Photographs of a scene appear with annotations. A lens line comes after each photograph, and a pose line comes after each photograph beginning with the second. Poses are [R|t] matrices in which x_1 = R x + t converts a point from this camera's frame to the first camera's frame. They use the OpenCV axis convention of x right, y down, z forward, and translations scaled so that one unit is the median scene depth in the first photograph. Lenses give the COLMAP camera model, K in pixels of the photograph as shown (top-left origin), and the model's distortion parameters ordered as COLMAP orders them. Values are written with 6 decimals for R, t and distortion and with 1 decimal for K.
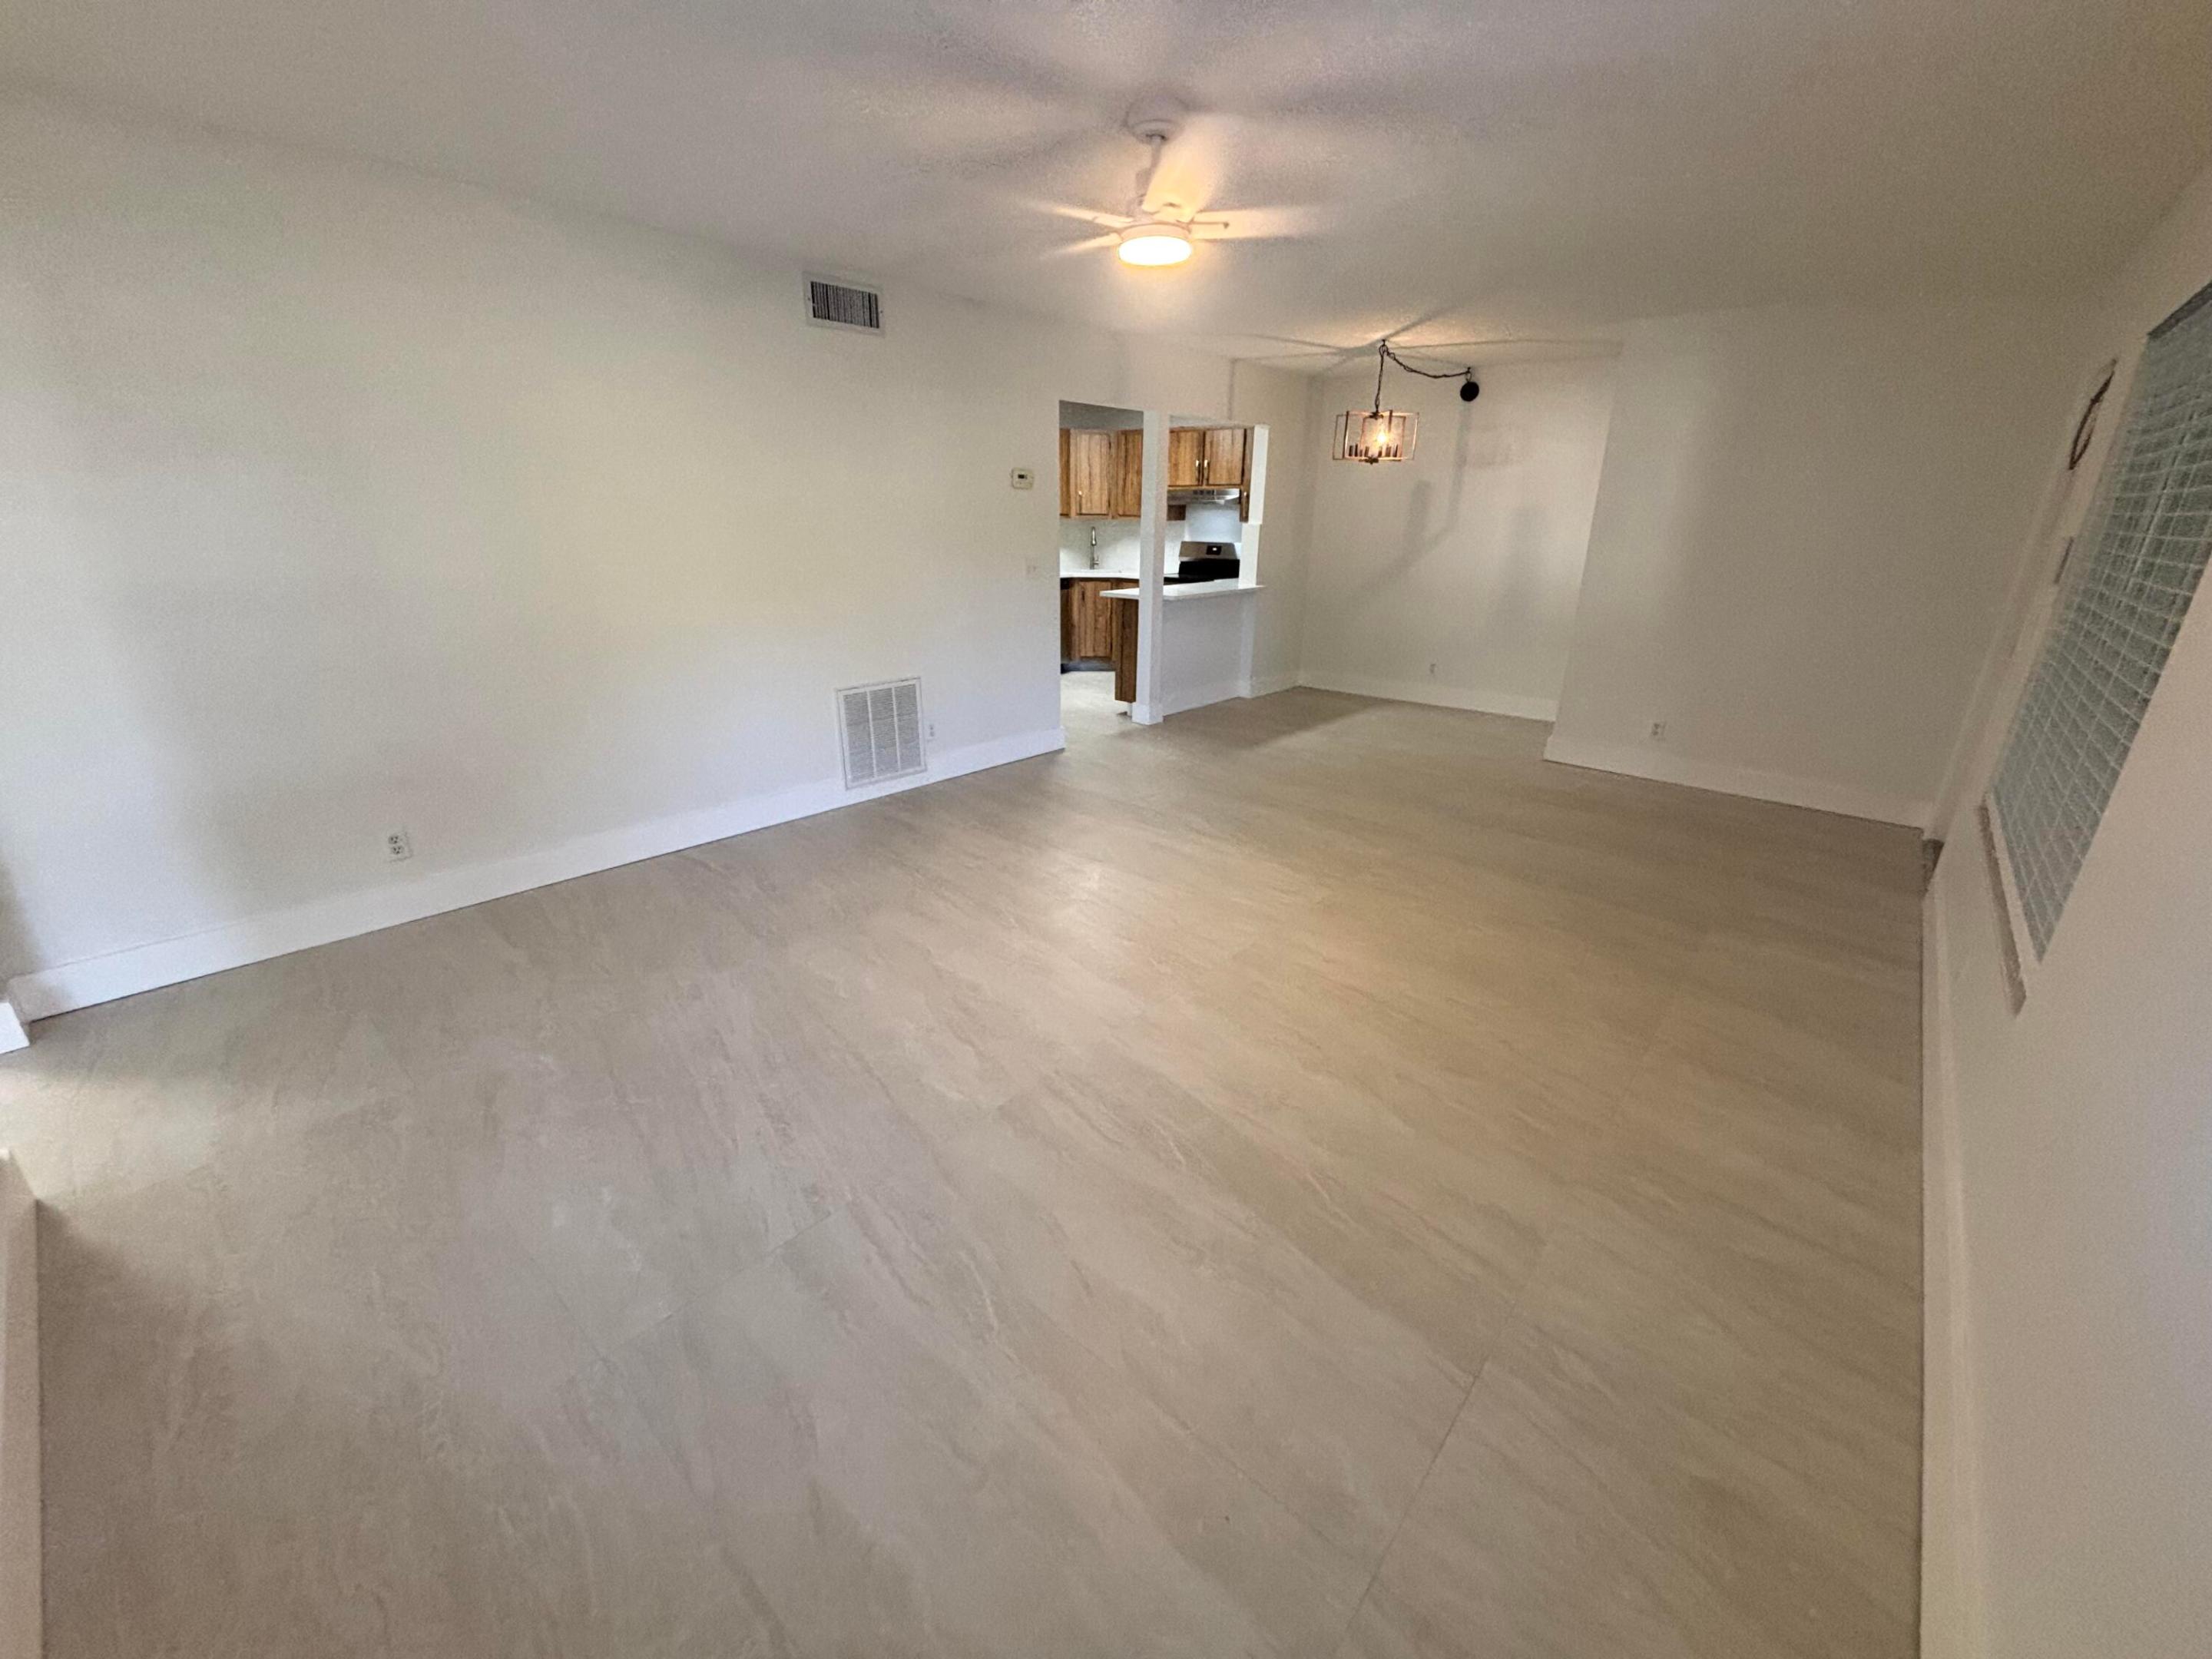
lens RADIAL K [[886.5, 0, 1102.9], [0, 886.5, 825.0], [0, 0, 1]] dist [0.001313, -0.000249]
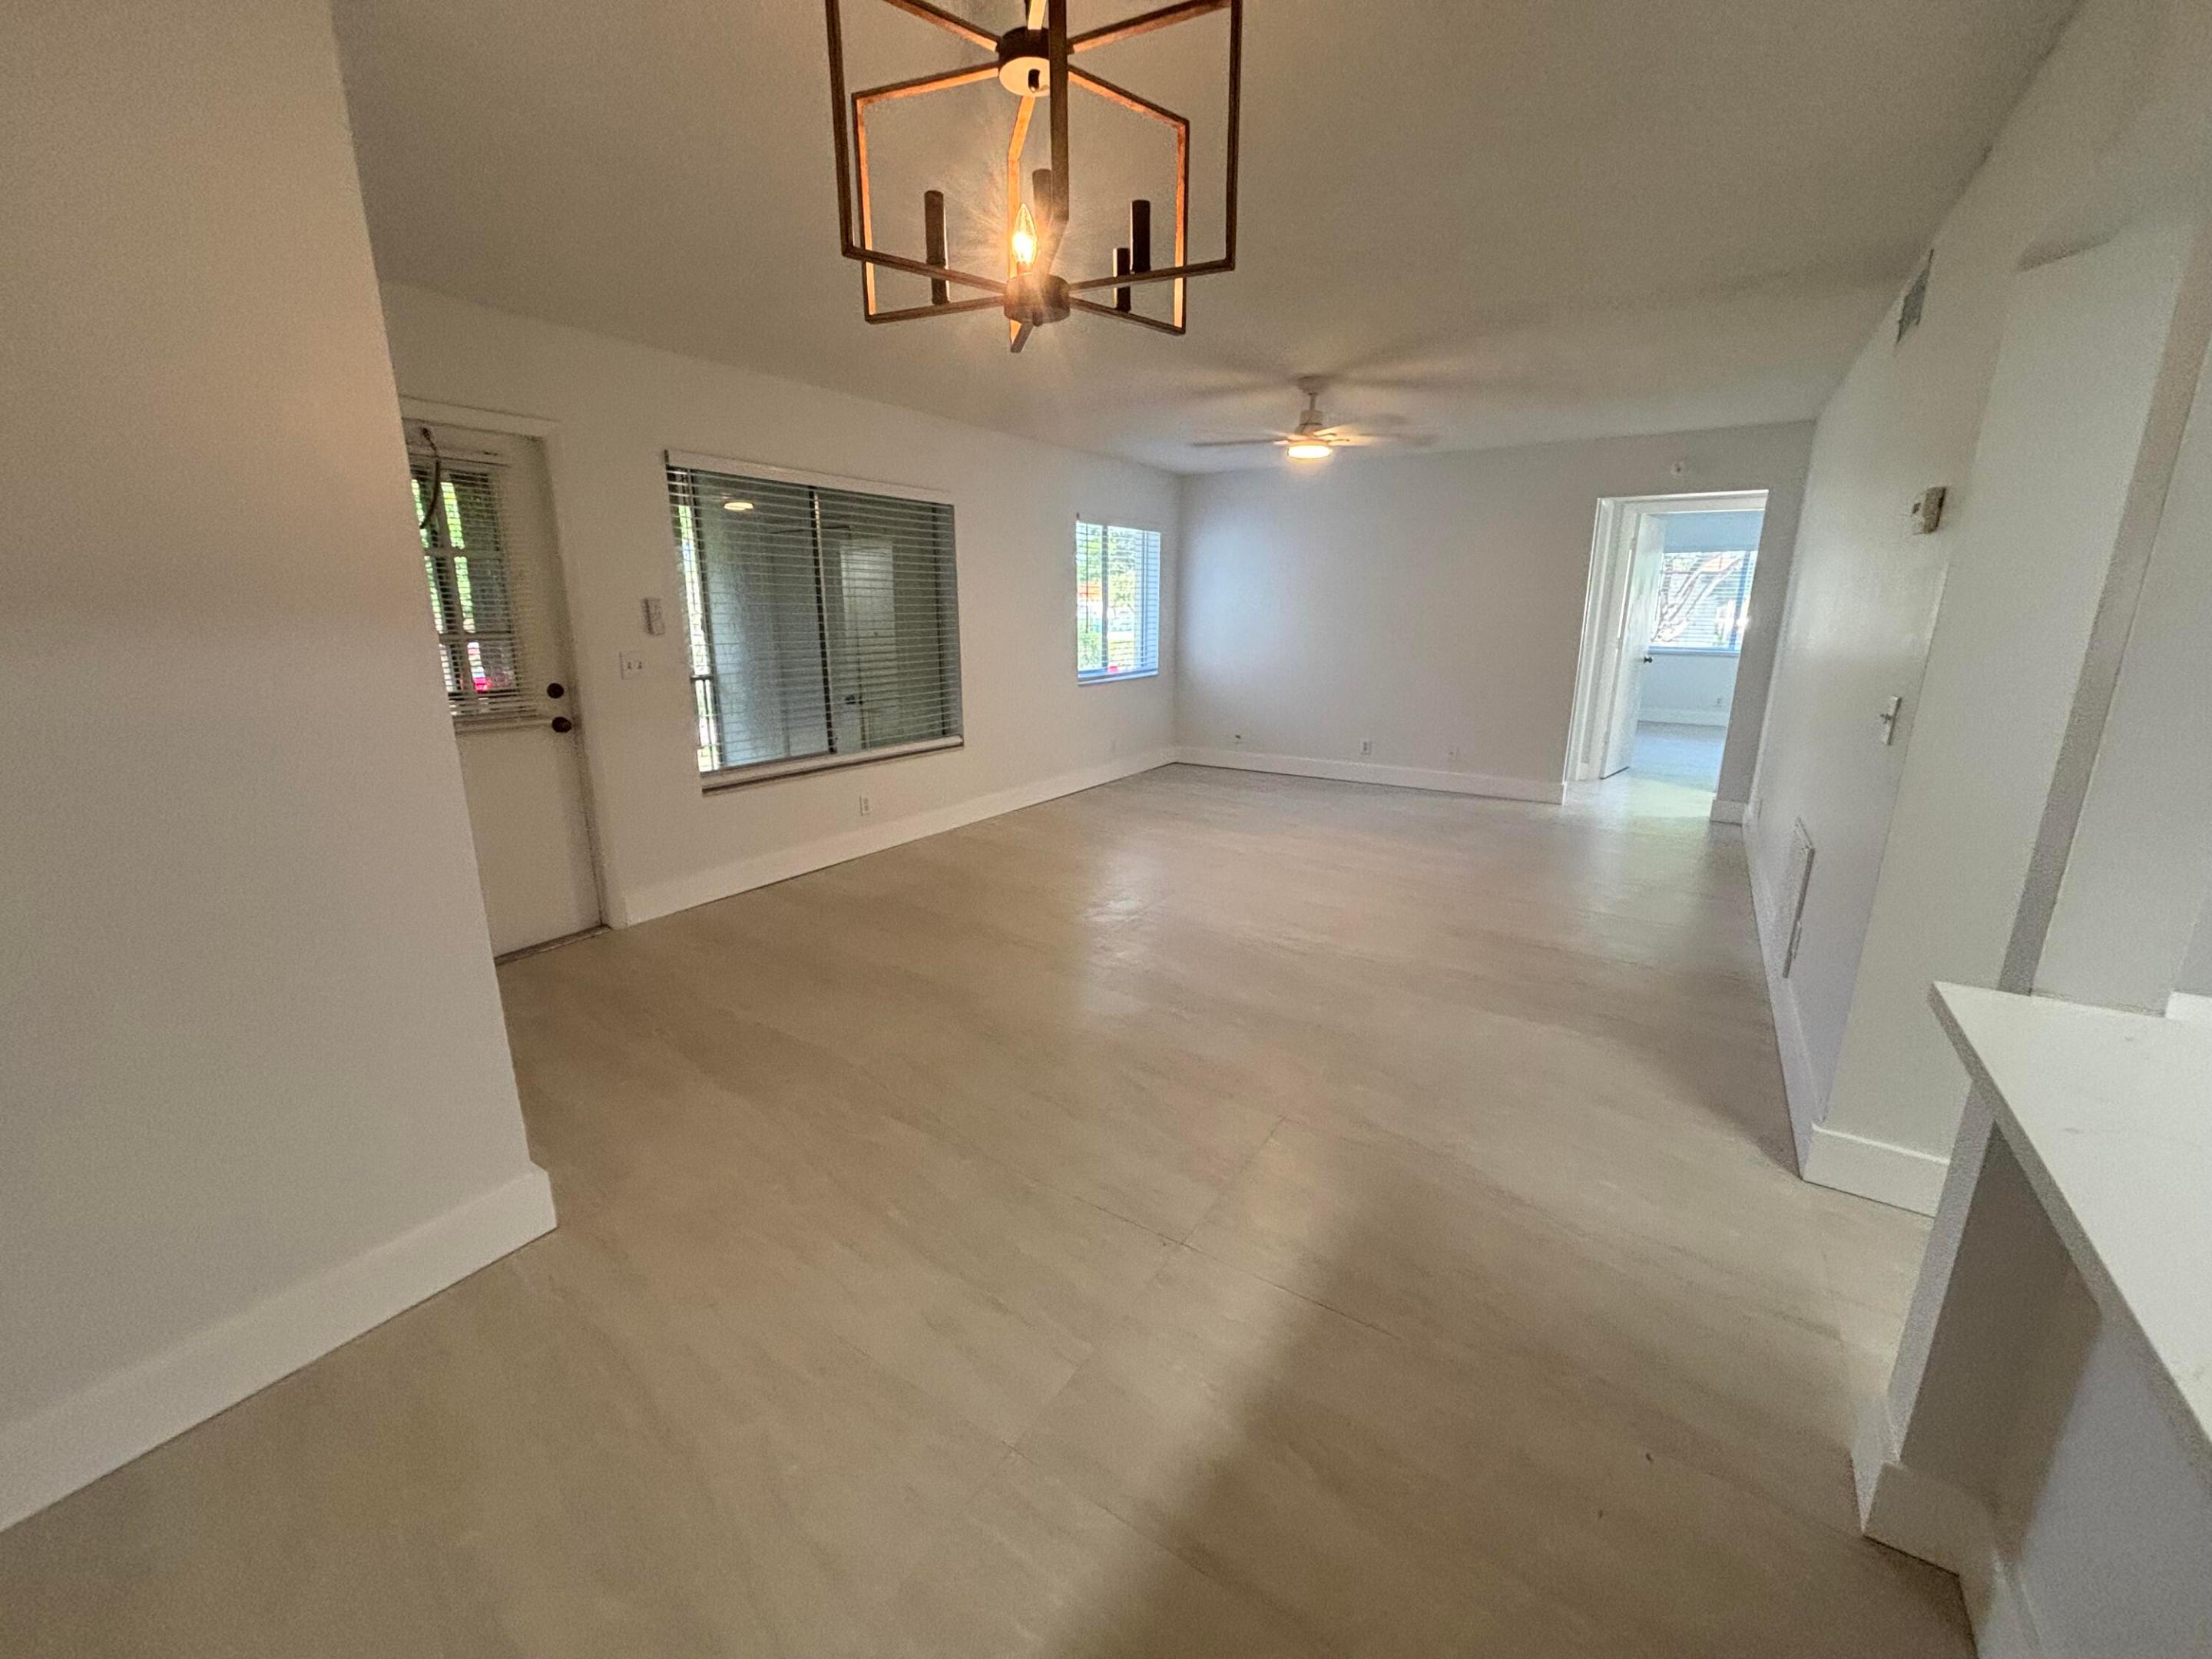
lens RADIAL K [[897.5, 0, 1100.4], [0, 897.5, 829.5], [0, 0, 1]] dist [0.004591, -0.000161]
pose [[-0.990233, 0.021797, -0.137709, 0.378391], [-0.058700, 0.830717, 0.553591, -0.501099], [0.126464, 0.556268, -0.821324, 1.456225]]
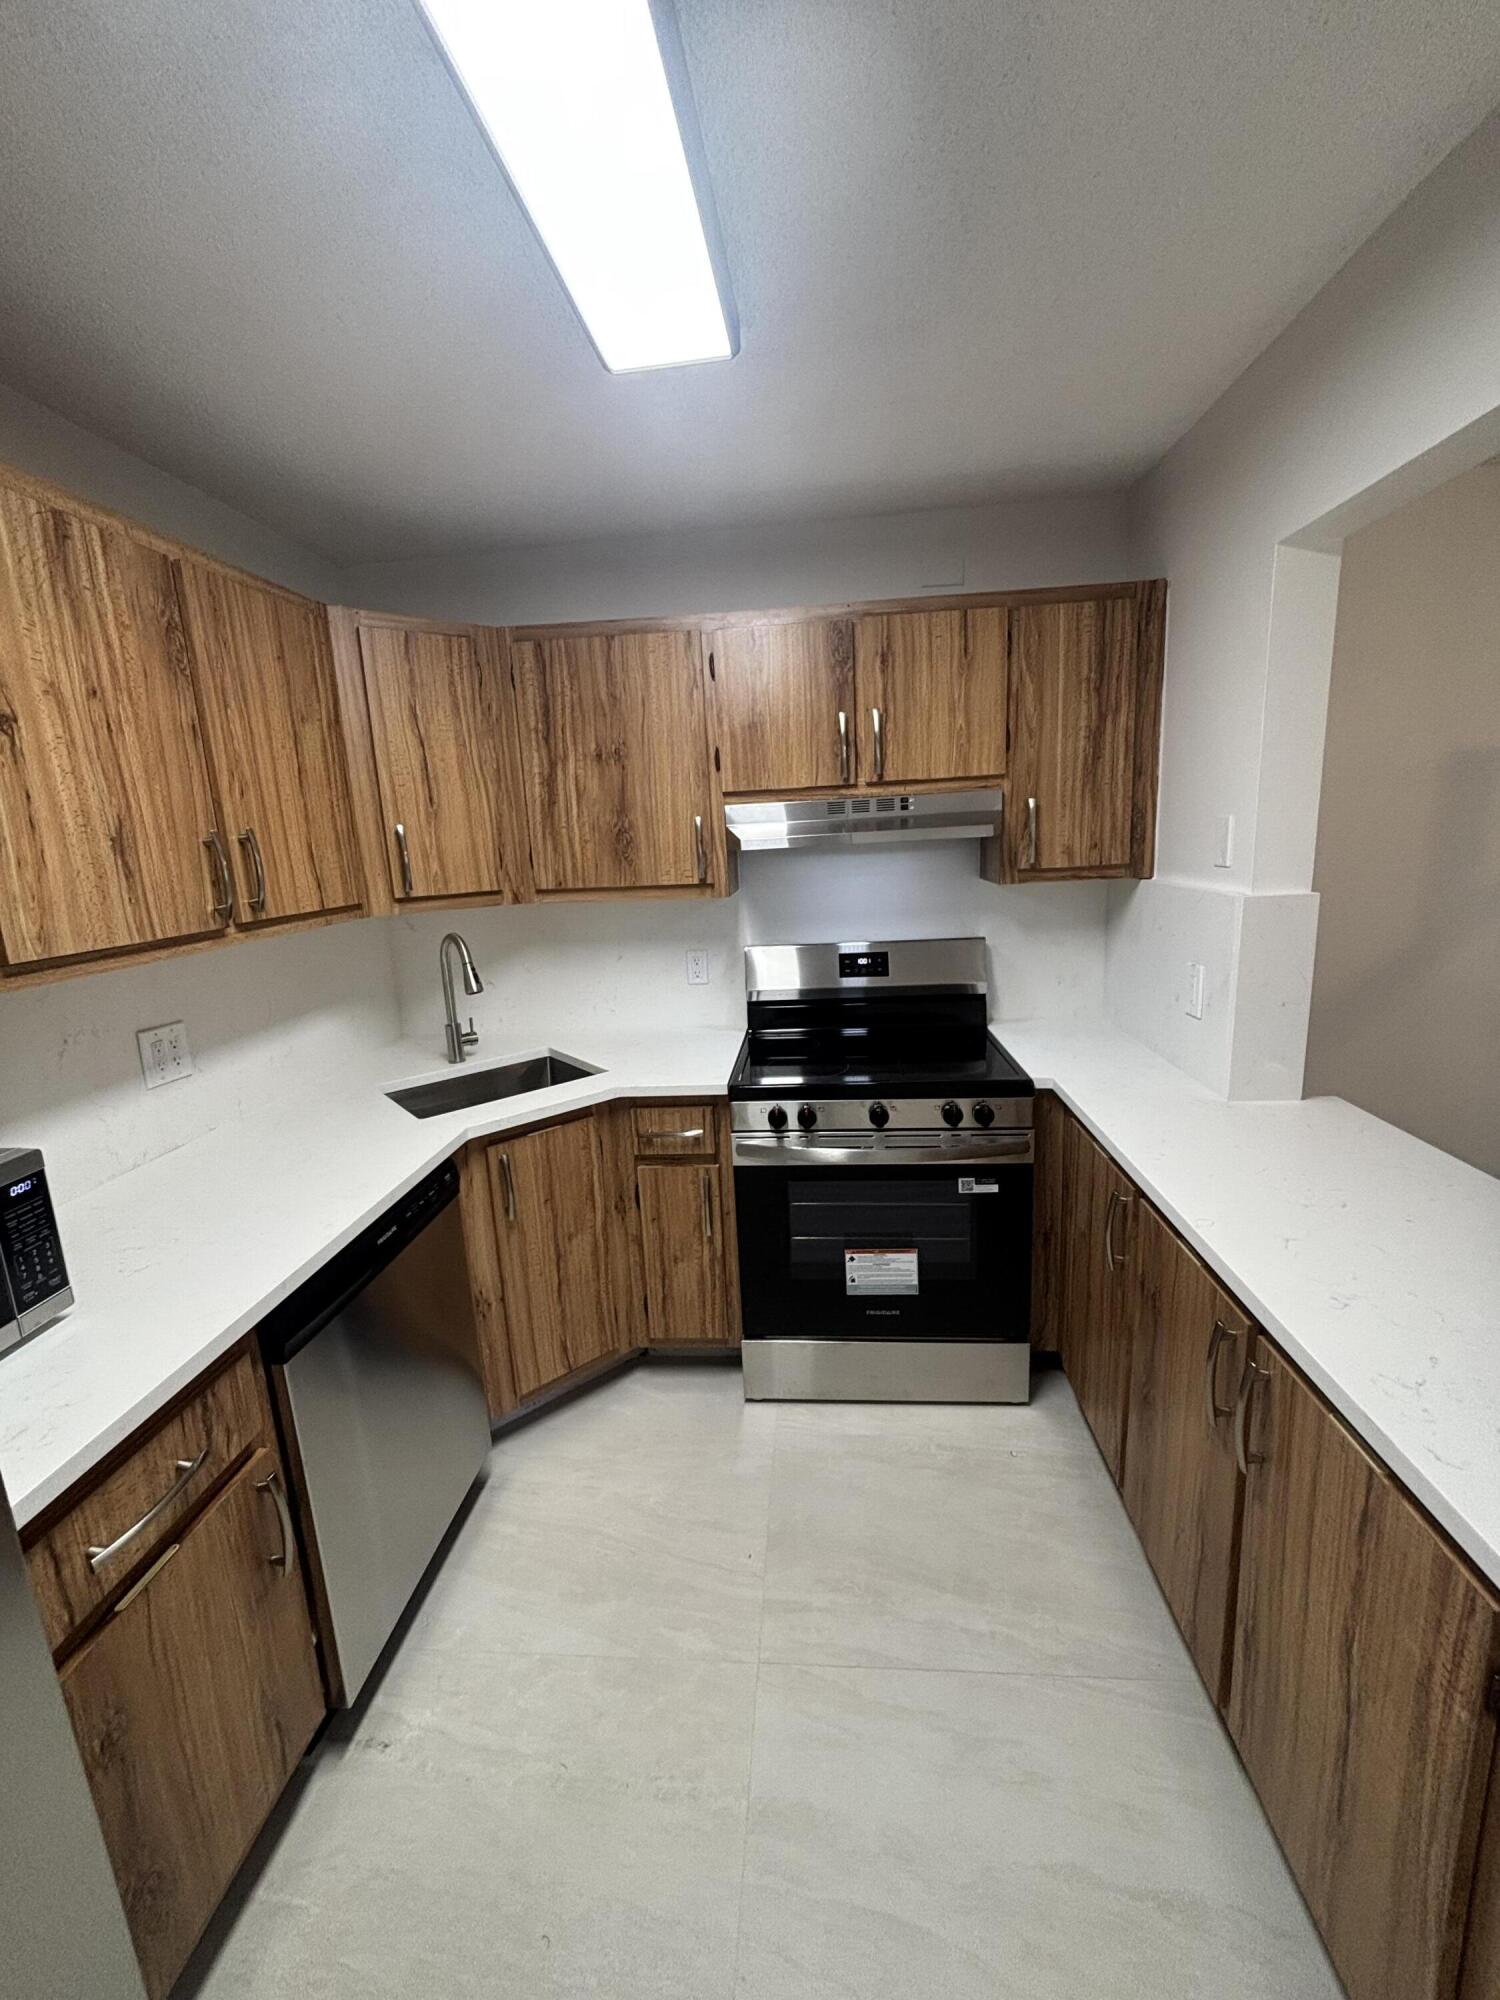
lens RADIAL K [[801.6, 0, 752.1], [0, 801.6, 995.6], [0, 0, 1]] dist [0.001313, -0.000249]
pose [[0.802779, -0.165523, 0.572843, -0.160113], [0.252626, 0.964630, -0.075299, -0.489053], [-0.540117, 0.205163, 0.816199, 1.315468]]
